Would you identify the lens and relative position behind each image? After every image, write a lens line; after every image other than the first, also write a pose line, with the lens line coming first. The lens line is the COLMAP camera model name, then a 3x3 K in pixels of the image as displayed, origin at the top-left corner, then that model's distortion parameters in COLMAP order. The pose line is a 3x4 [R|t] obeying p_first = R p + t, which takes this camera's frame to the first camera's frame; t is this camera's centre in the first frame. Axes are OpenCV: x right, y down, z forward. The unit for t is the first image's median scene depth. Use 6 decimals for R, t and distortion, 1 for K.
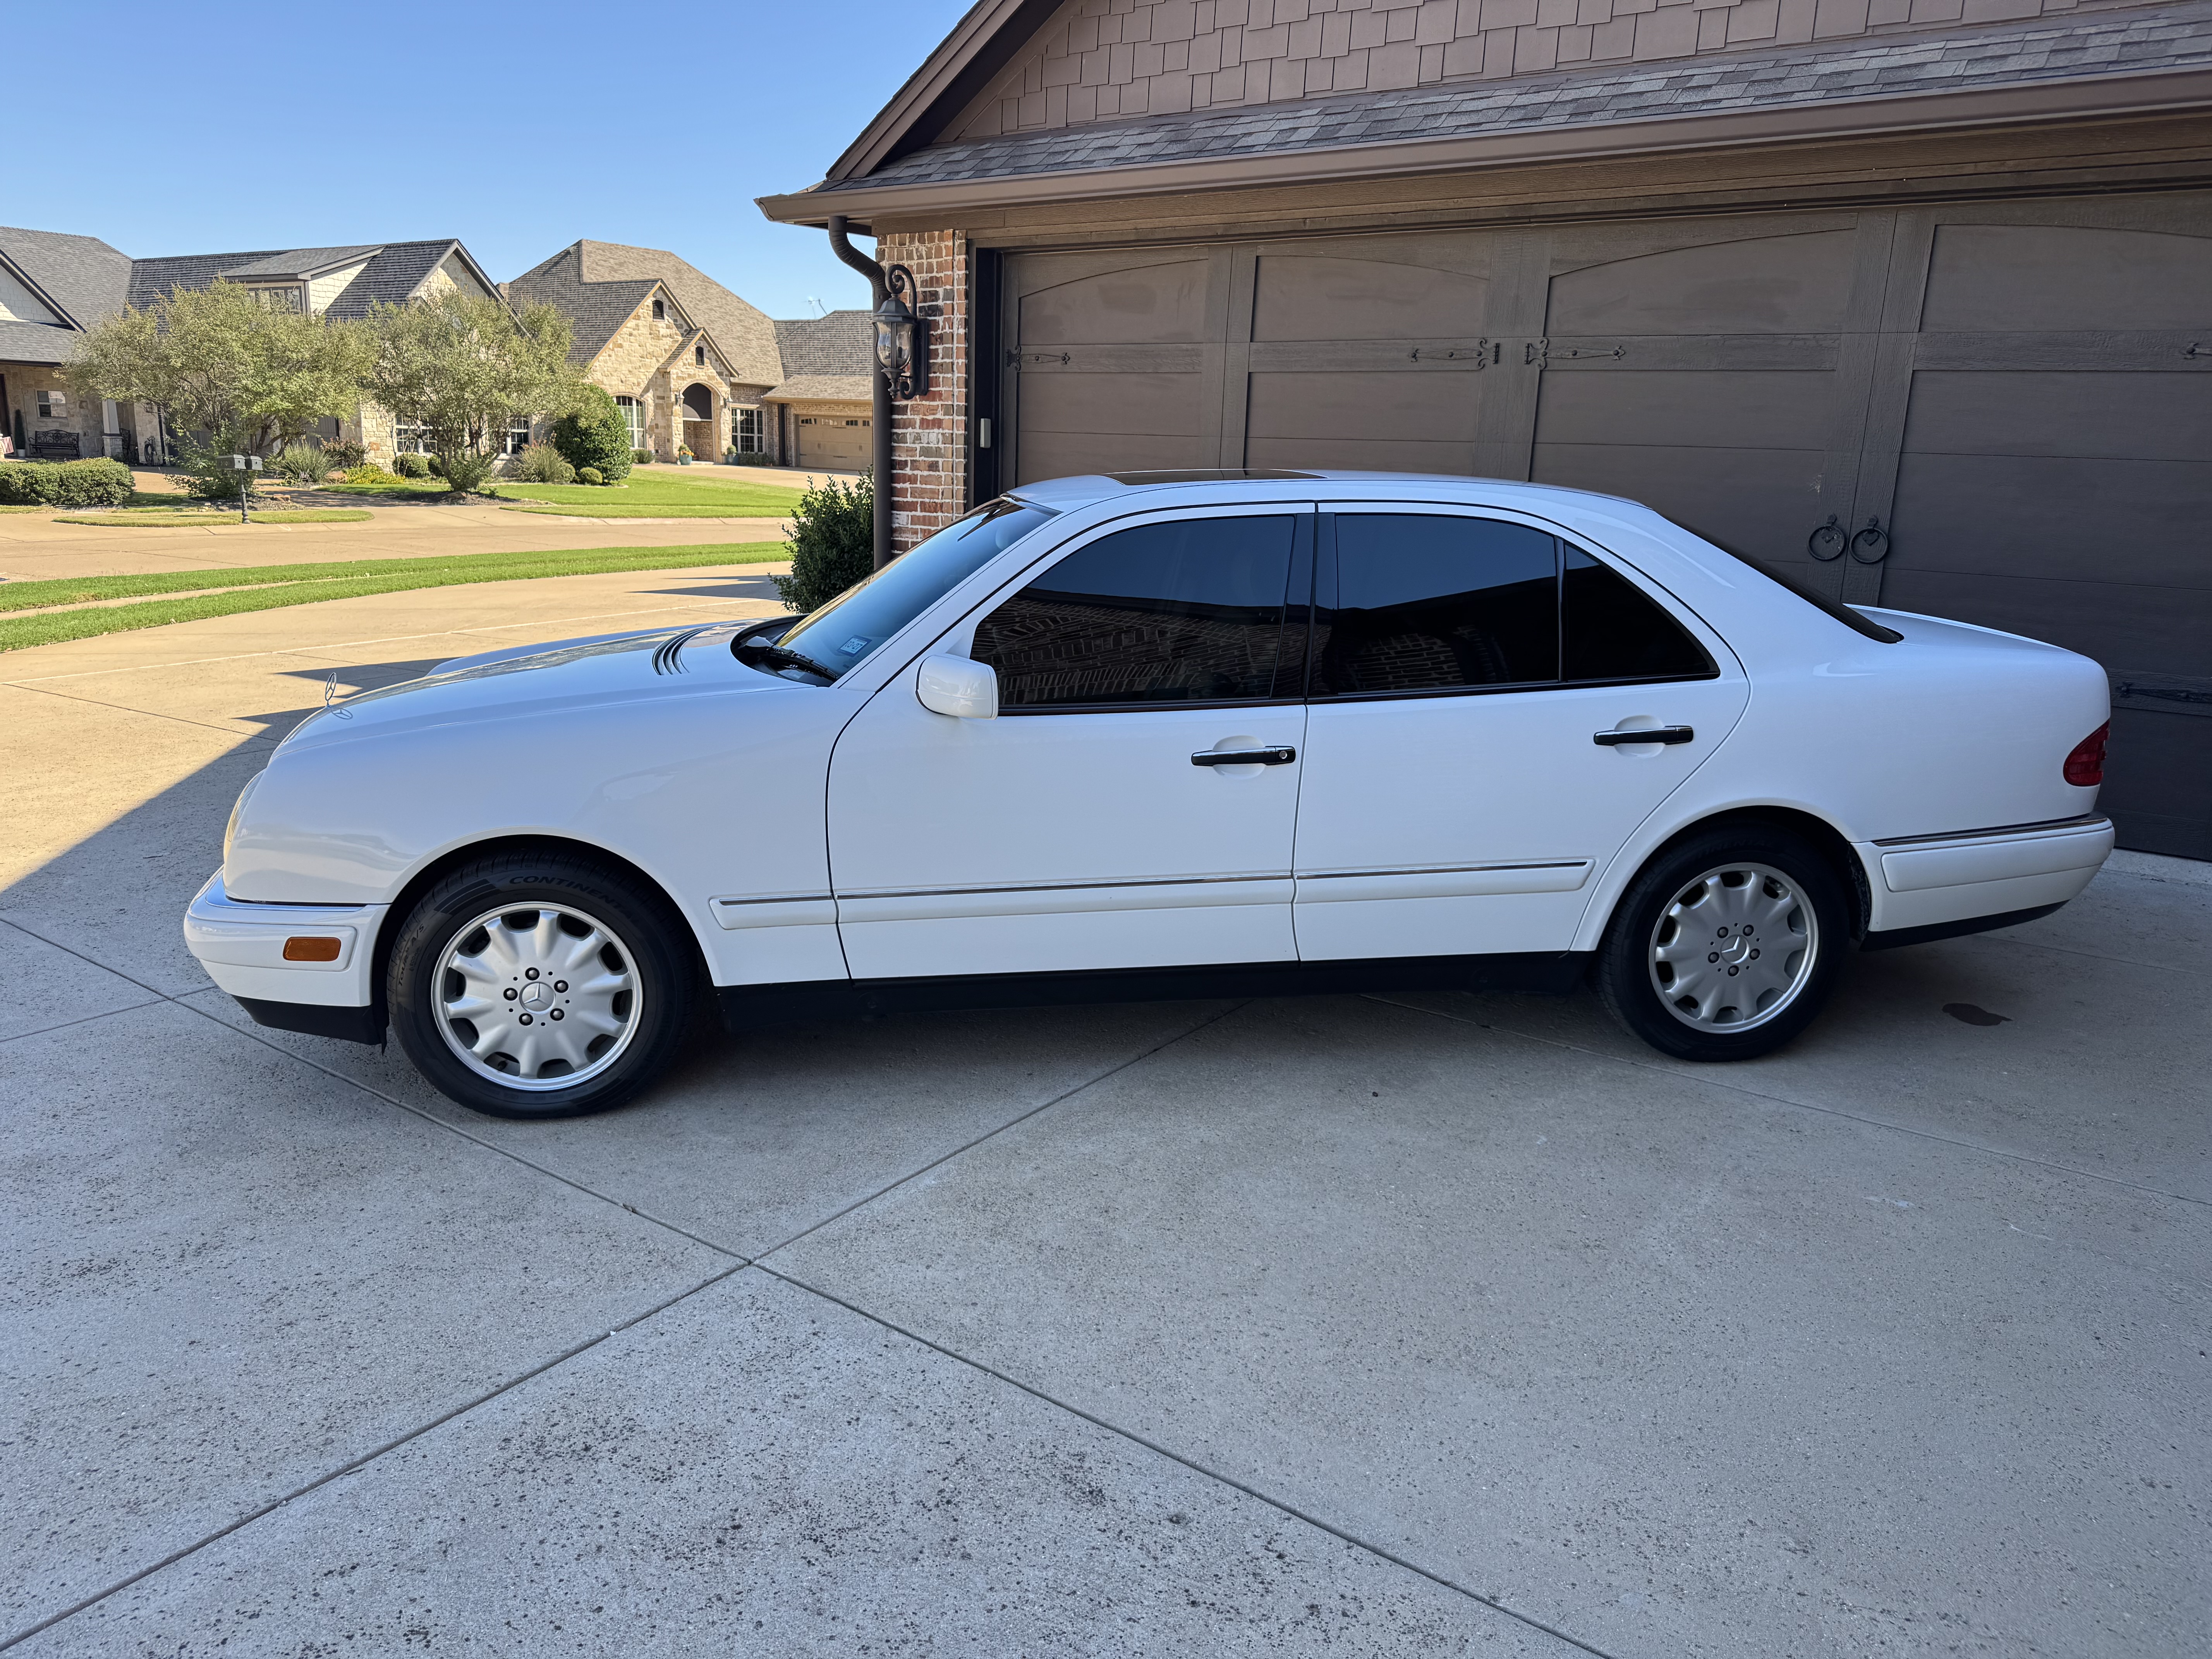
lens RADIAL K [[1537.6, 0, 1134.5], [0, 1537.6, 837.6], [0, 0, 1]] dist [0.073600, -0.105763]
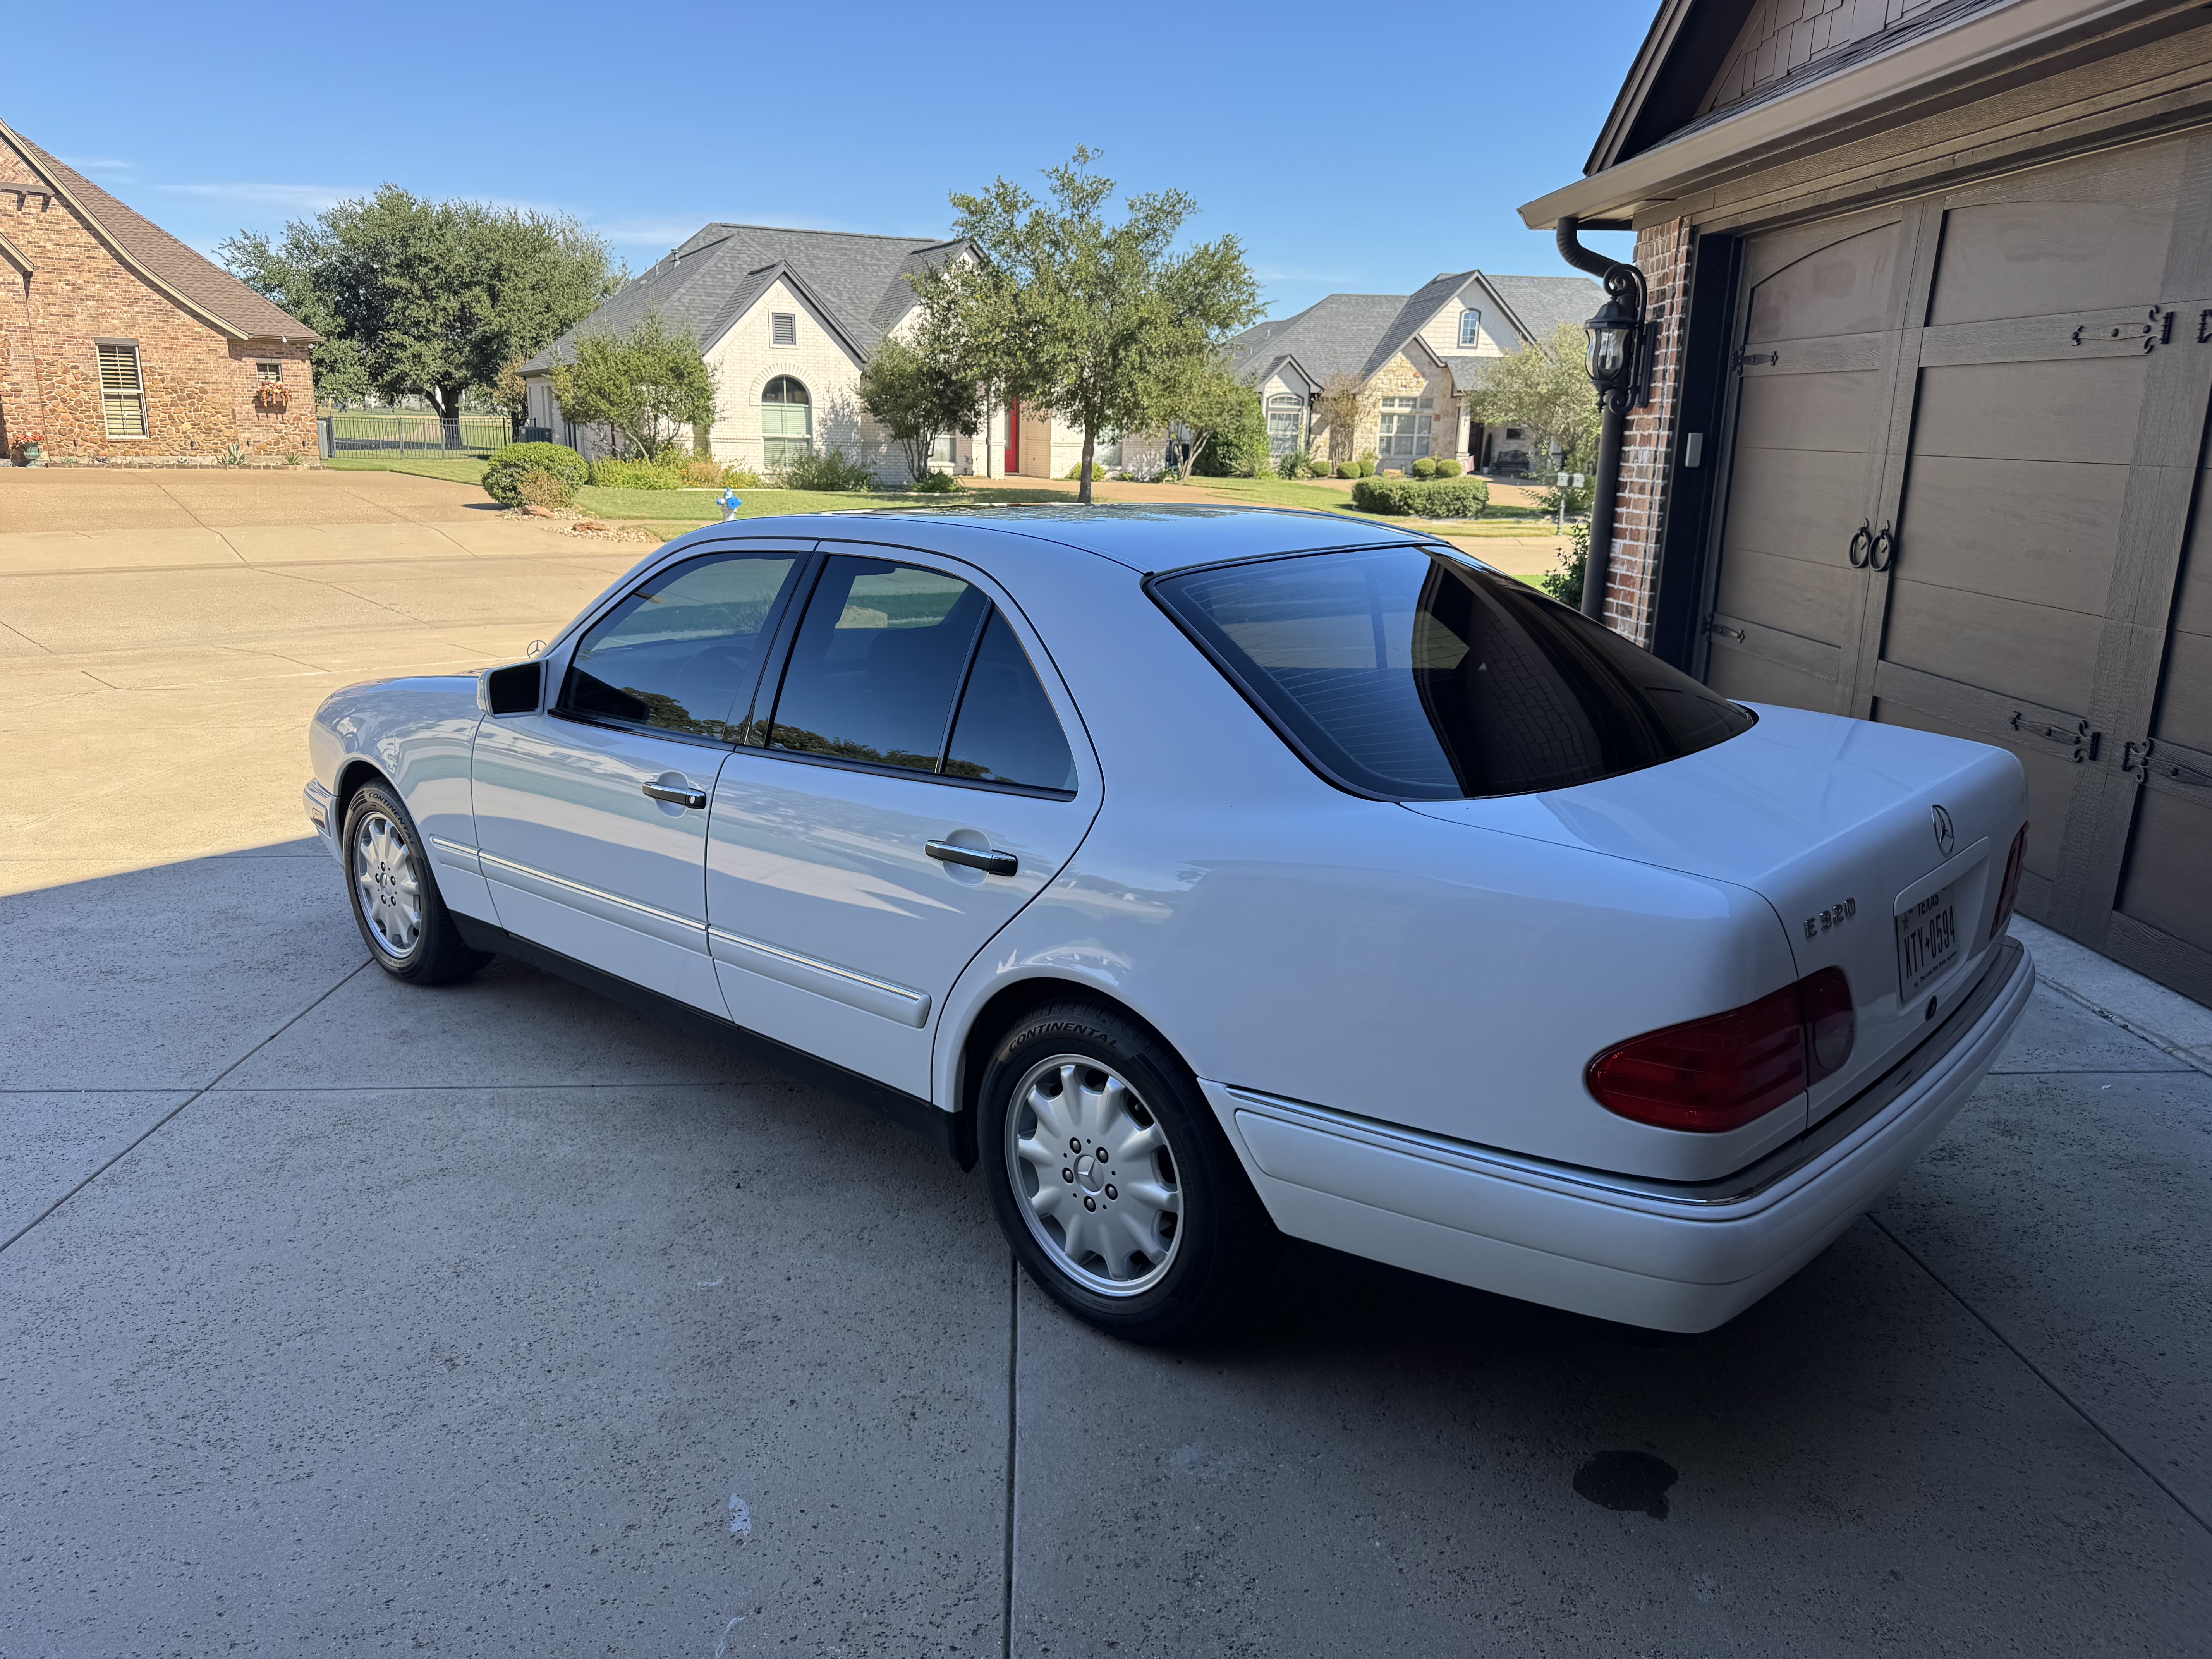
lens RADIAL K [[1561.3, 0, 1106.0], [0, 1561.3, 829.5], [0, 0, 1]] dist [0.054249, -0.128252]
pose [[0.627098, 0.171044, -0.759929, 0.401454], [-0.183677, 0.980553, 0.069131, -0.060074], [0.756975, 0.096230, 0.646320, 0.227406]]
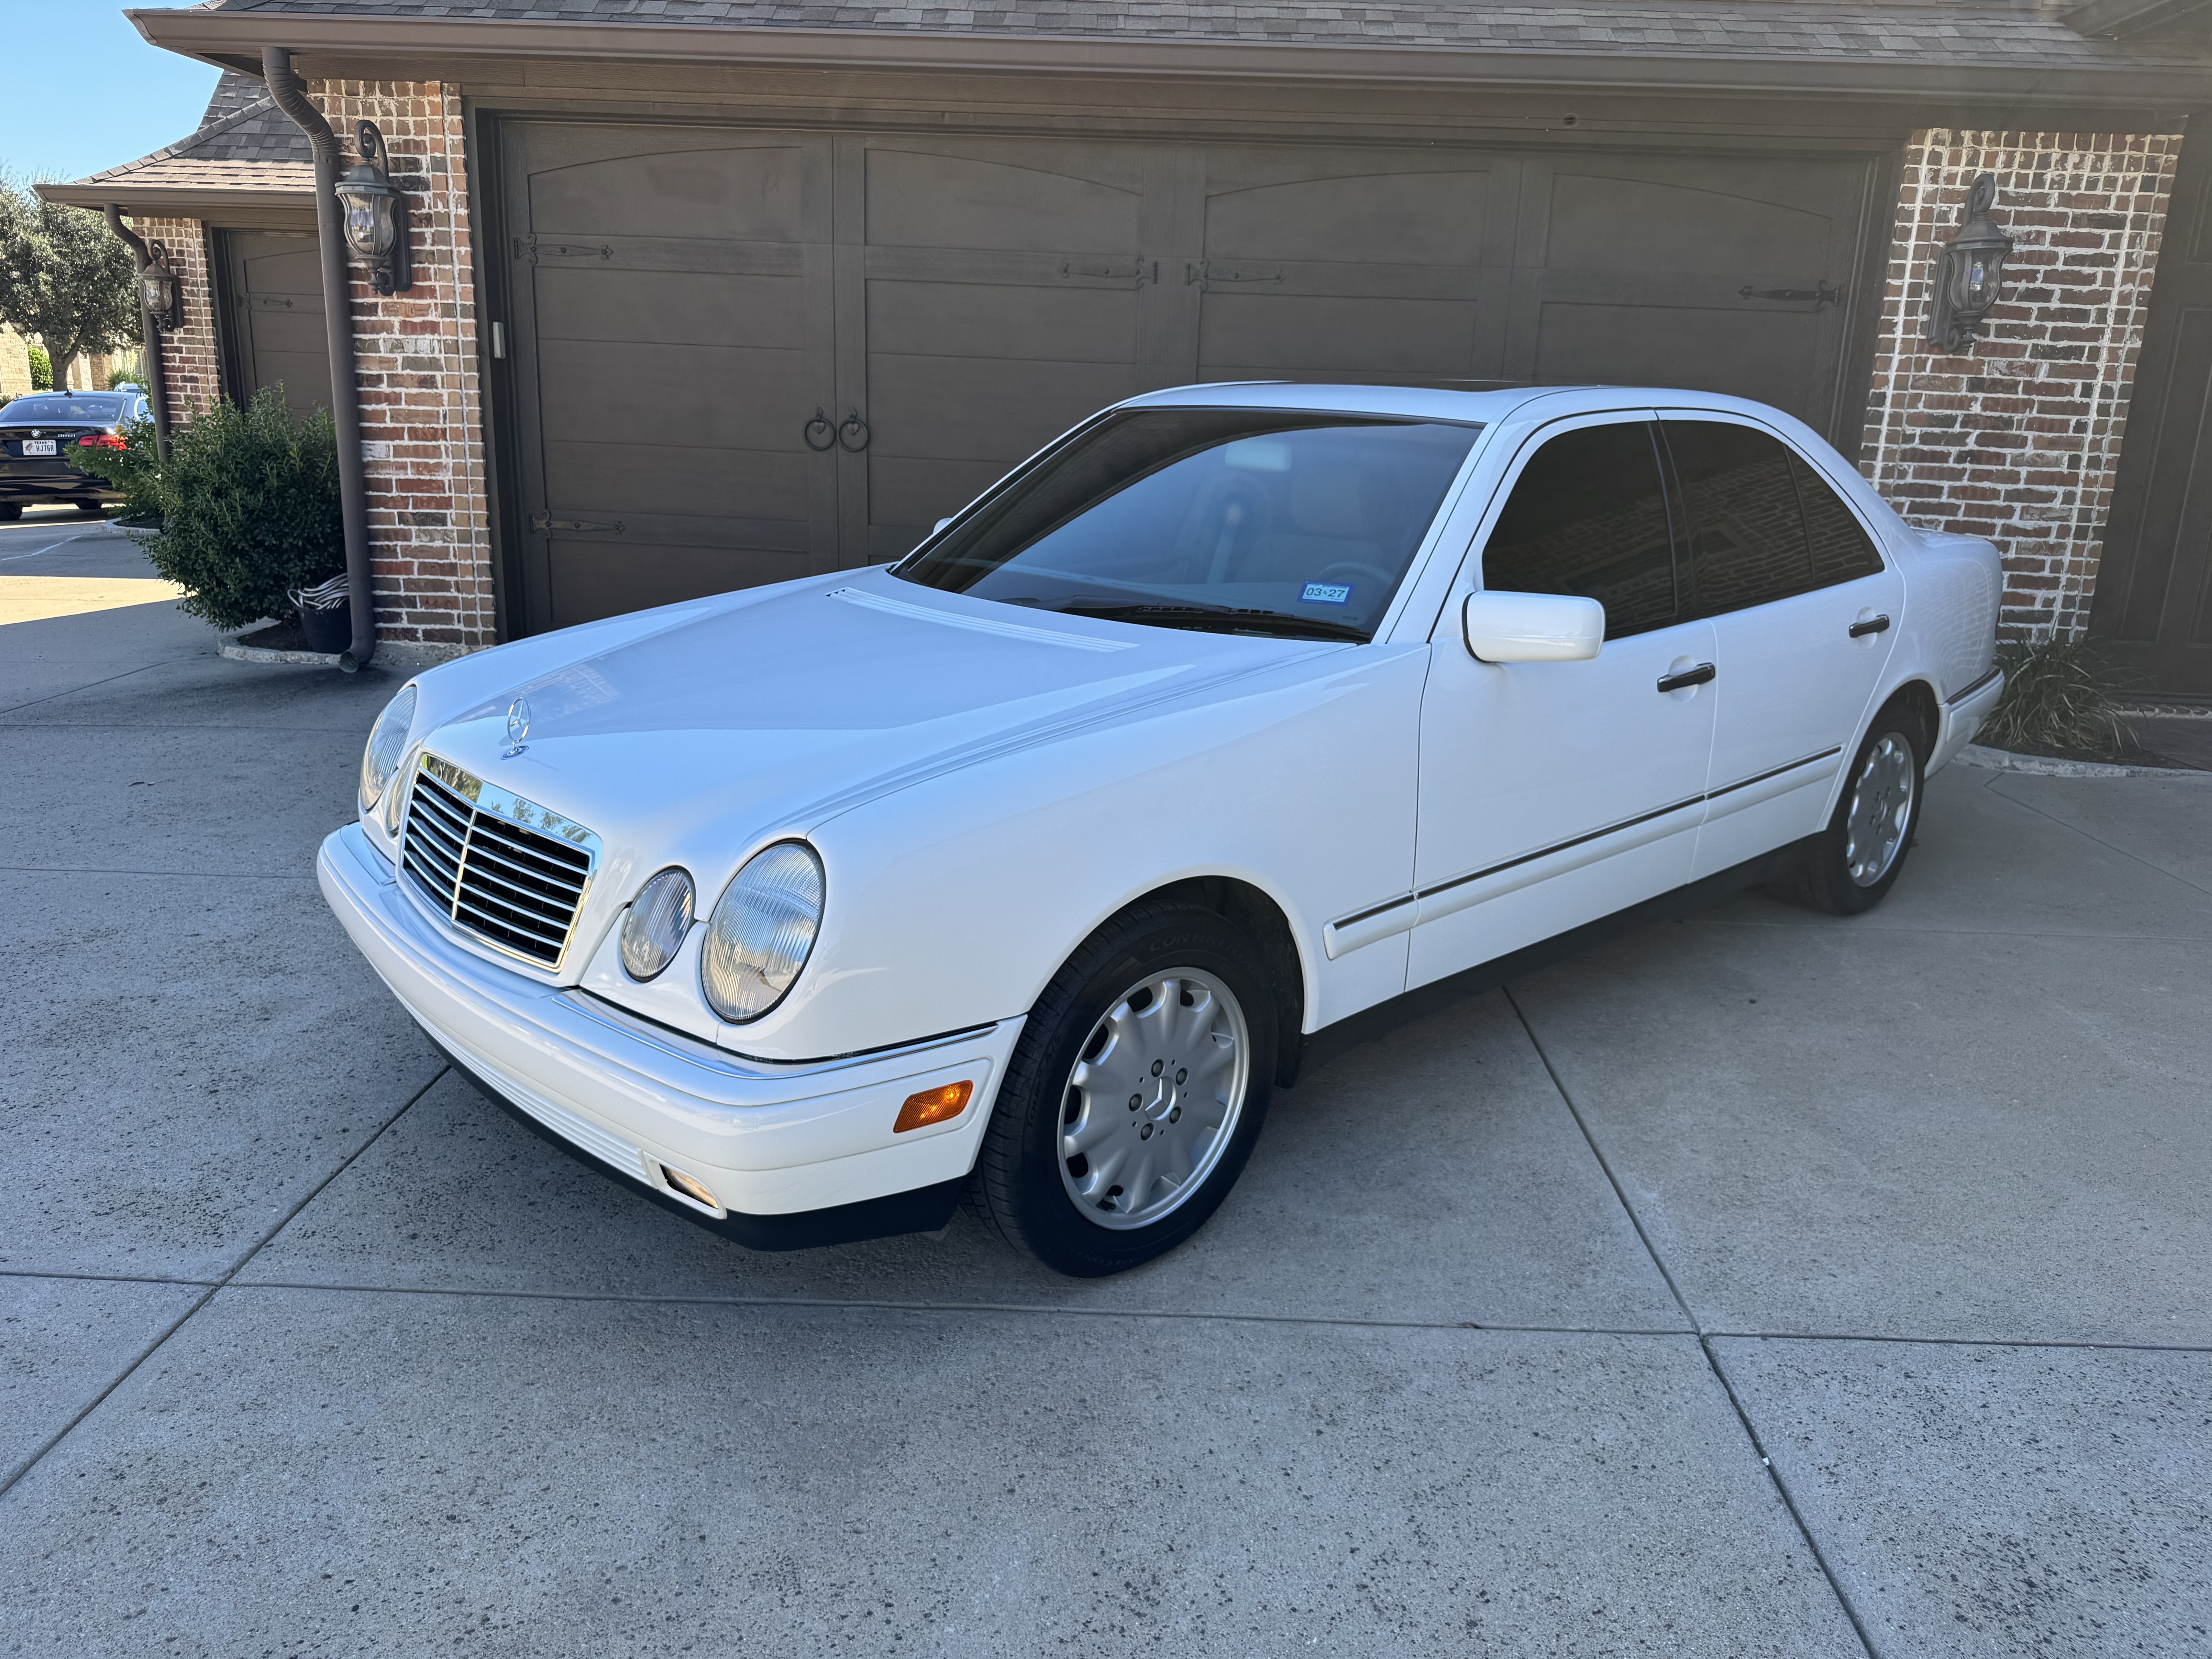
lens RADIAL K [[1557.0, 0, 1115.1], [0, 1557.0, 806.3], [0, 0, 1]] dist [-0.006482, -0.005634]
pose [[0.828753, -0.140405, 0.541715, -0.310243], [0.128109, 0.989908, 0.060580, -0.031734], [-0.544754, 0.019193, 0.838377, 0.160423]]
